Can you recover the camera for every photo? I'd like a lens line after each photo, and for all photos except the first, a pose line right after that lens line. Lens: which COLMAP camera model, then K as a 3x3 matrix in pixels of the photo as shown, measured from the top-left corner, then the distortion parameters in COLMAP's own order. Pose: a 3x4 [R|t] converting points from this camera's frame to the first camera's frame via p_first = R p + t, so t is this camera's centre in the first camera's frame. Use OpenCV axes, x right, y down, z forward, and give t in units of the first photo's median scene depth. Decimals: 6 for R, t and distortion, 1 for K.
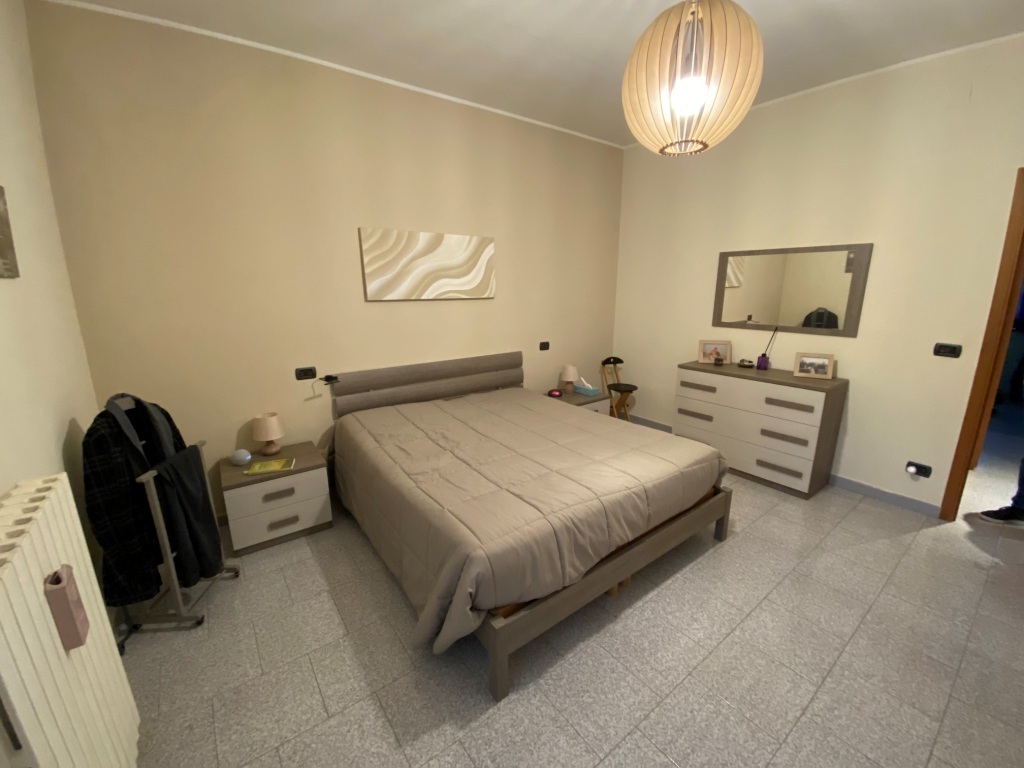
lens RADIAL K [[409.4, 0, 505.2], [0, 409.4, 383.0], [0, 0, 1]] dist [0.001670, -0.013806]
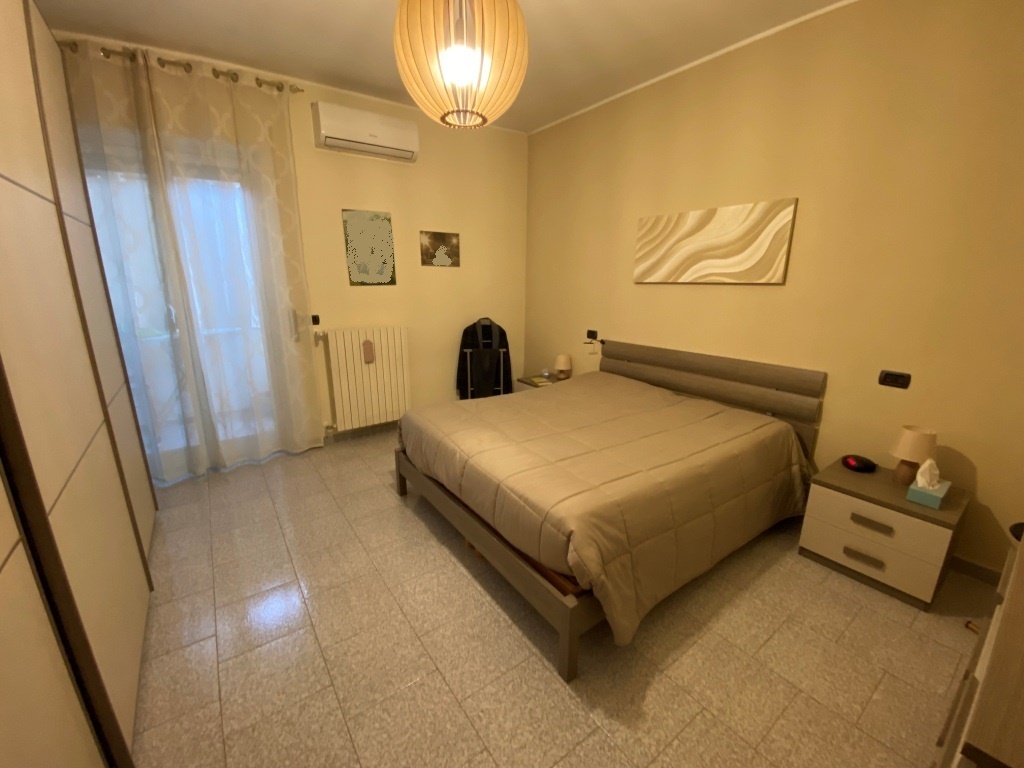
lens RADIAL K [[409.4, 0, 505.2], [0, 409.4, 383.0], [0, 0, 1]] dist [0.001670, -0.013806]
pose [[-0.009051, 0.248540, -0.968579, 0.826948], [-0.233376, 0.941345, 0.243733, -0.127861], [0.972344, 0.228249, 0.049483, 0.639723]]
